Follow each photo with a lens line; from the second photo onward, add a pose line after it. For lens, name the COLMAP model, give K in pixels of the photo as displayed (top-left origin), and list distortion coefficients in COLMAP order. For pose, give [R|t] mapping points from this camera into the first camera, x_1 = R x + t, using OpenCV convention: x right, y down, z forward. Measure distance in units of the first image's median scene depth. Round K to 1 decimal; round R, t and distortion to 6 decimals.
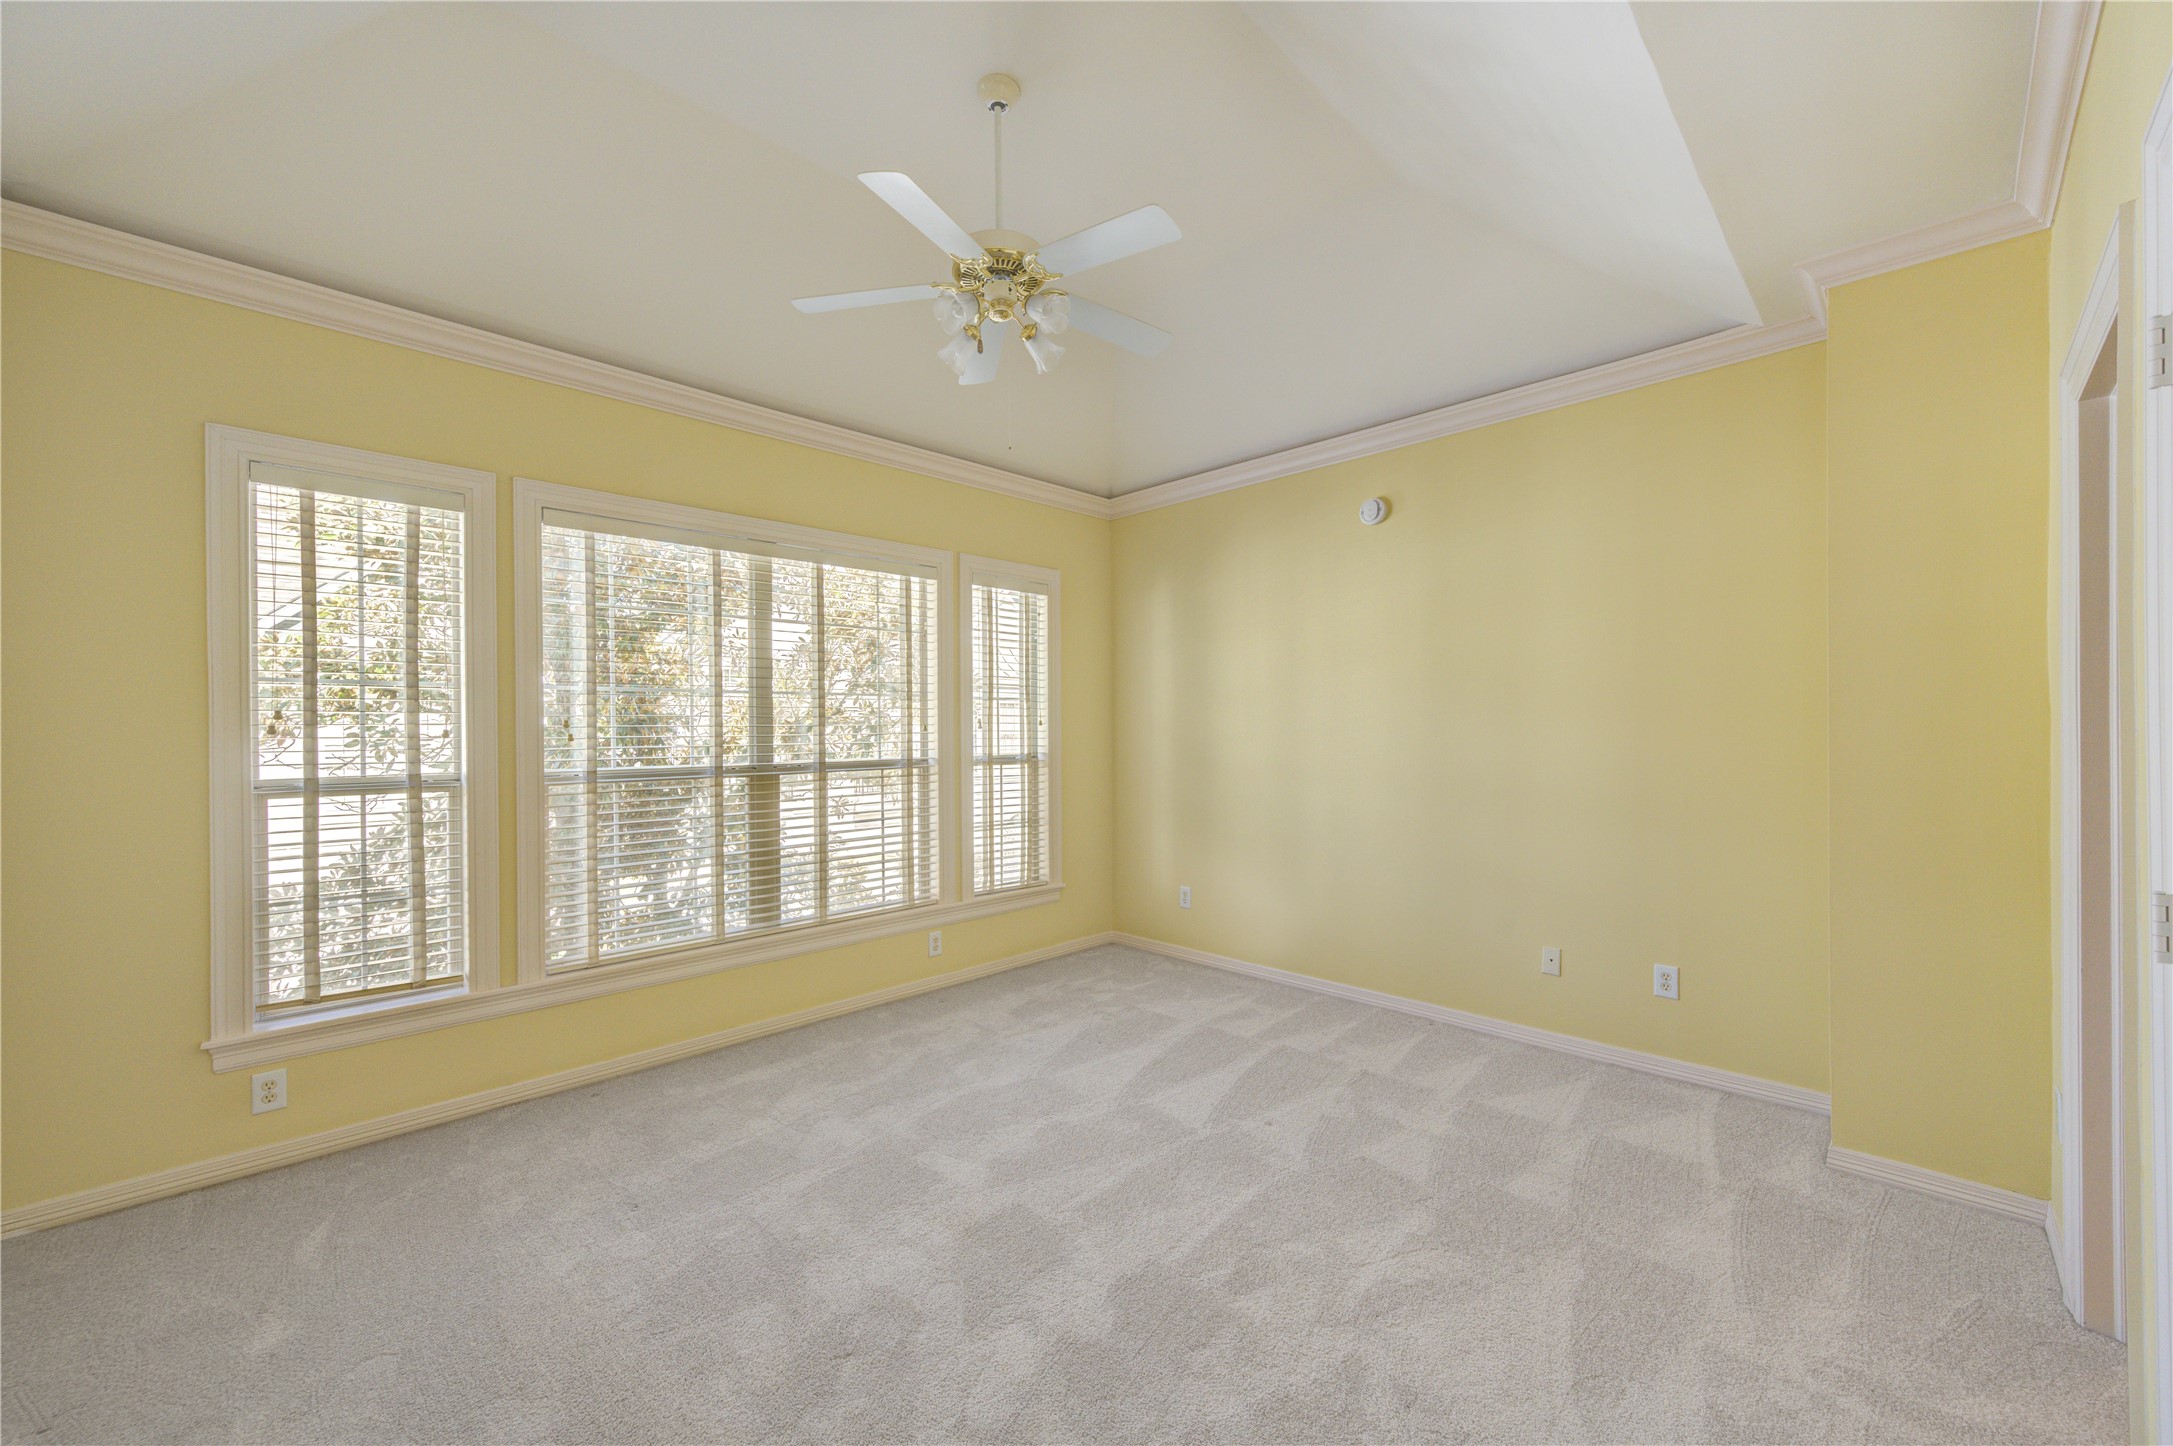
lens RADIAL K [[847.6, 0, 1096.5], [0, 847.6, 725.5], [0, 0, 1]] dist [-0.000752, 0.000556]
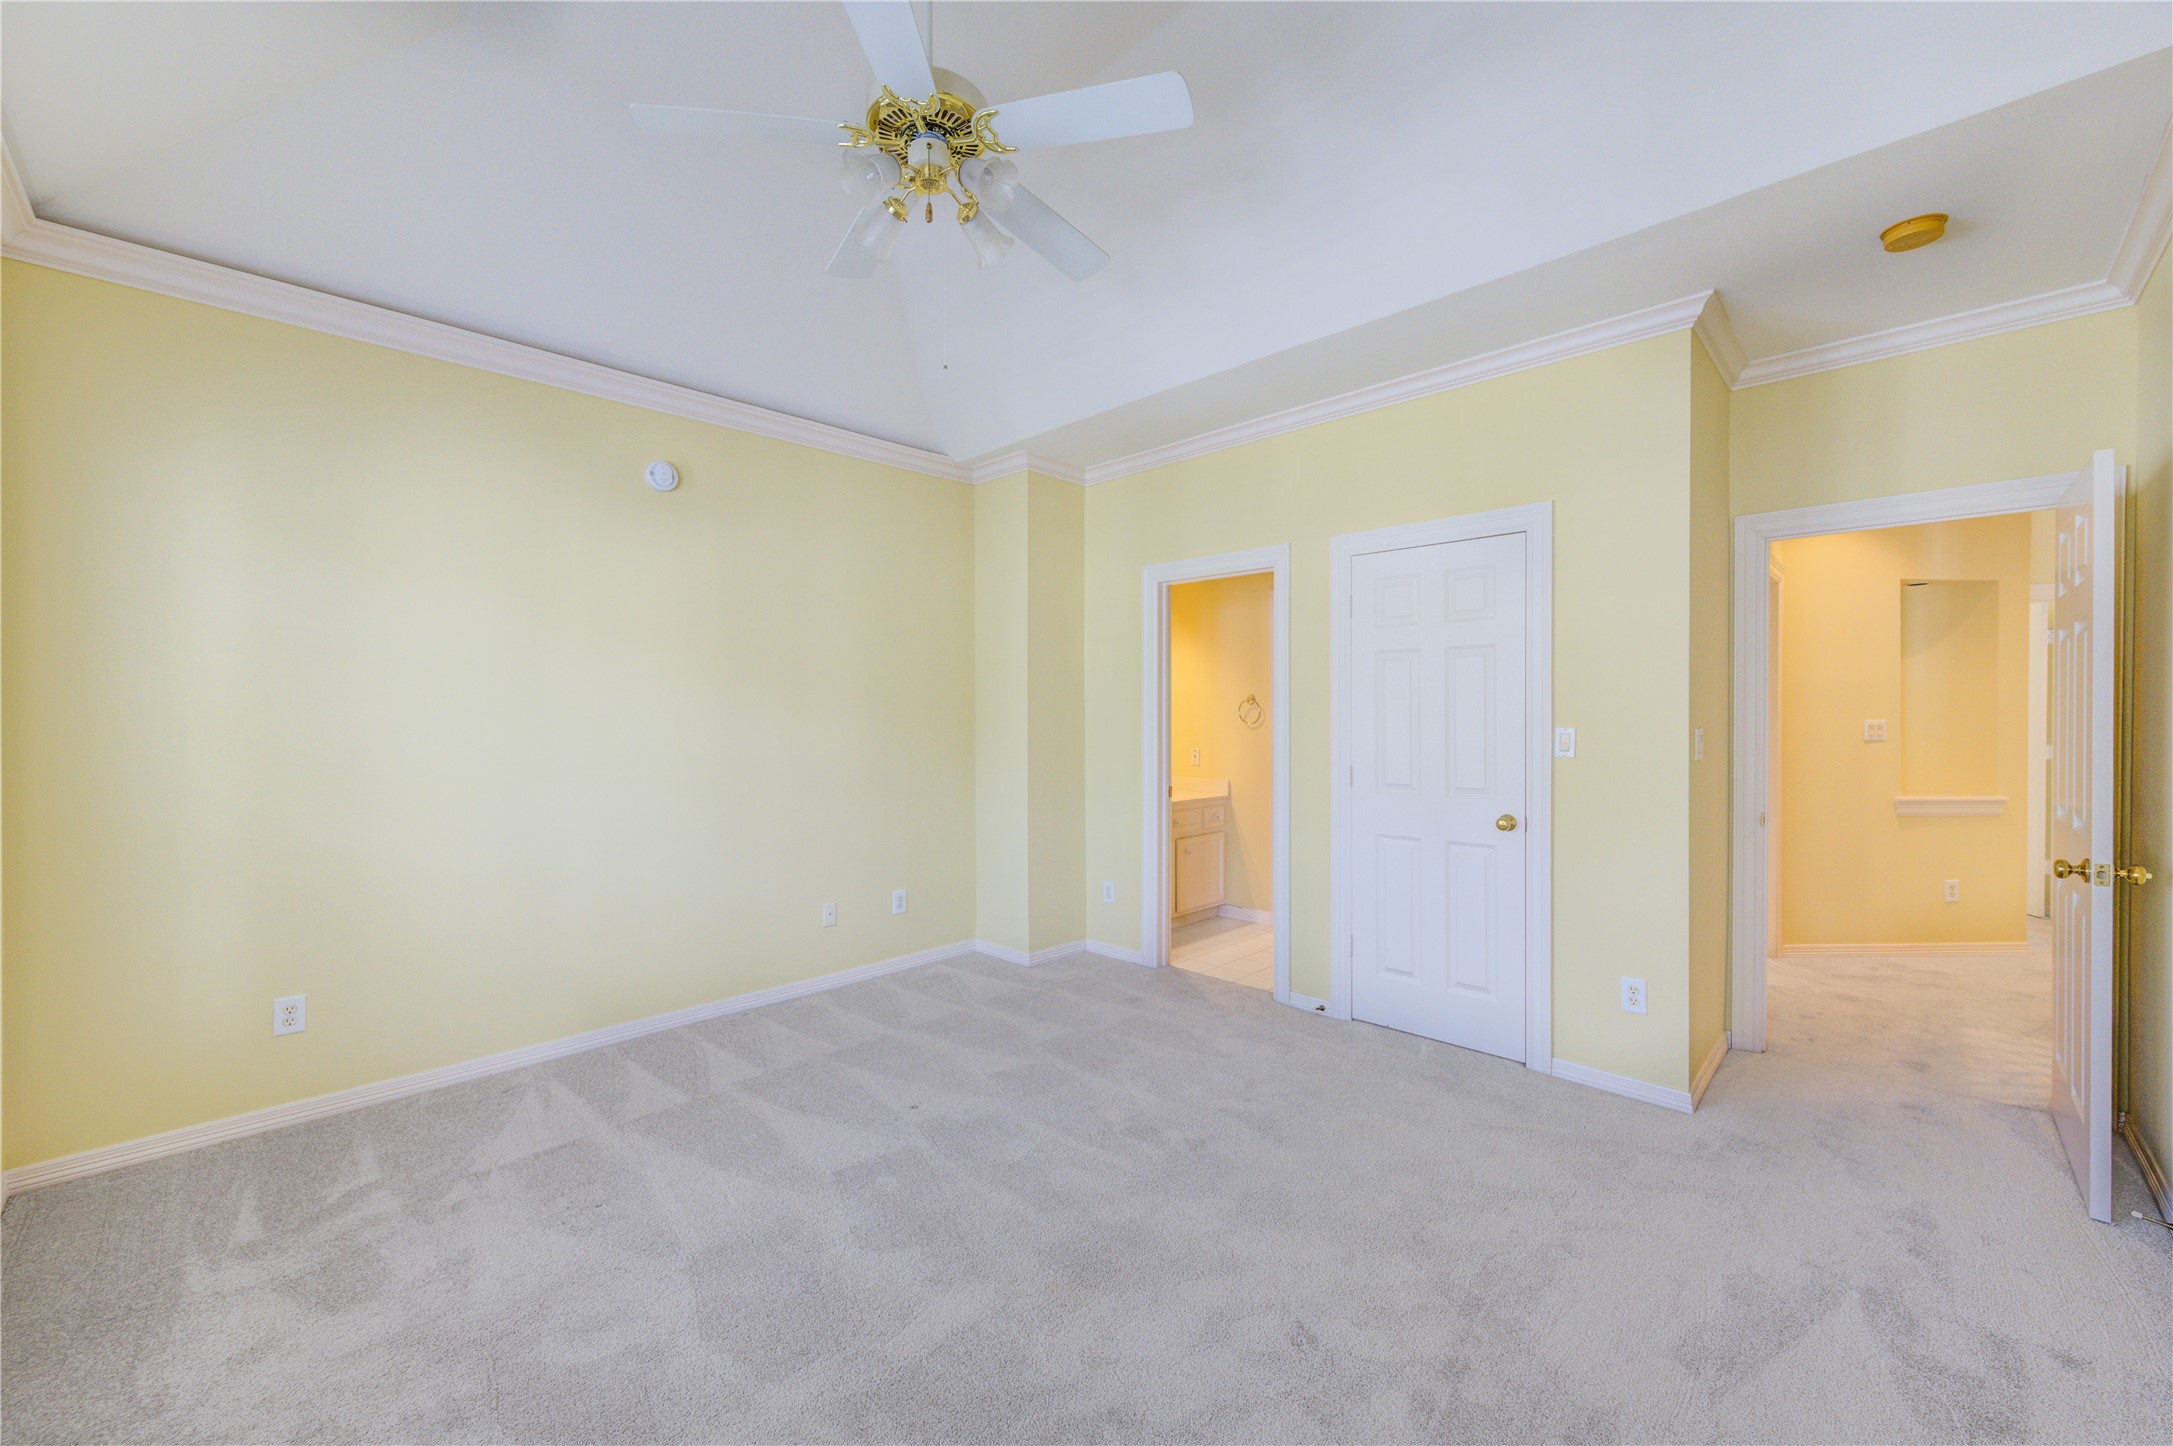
lens RADIAL K [[847.6, 0, 1096.6], [0, 847.6, 720.2], [0, 0, 1]] dist [-0.000752, 0.000556]
pose [[-0.006624, -0.003311, 0.999973, -0.685613], [0.000246, 0.999994, 0.003313, 0.001781], [-0.999978, 0.000267, -0.006623, 0.663445]]
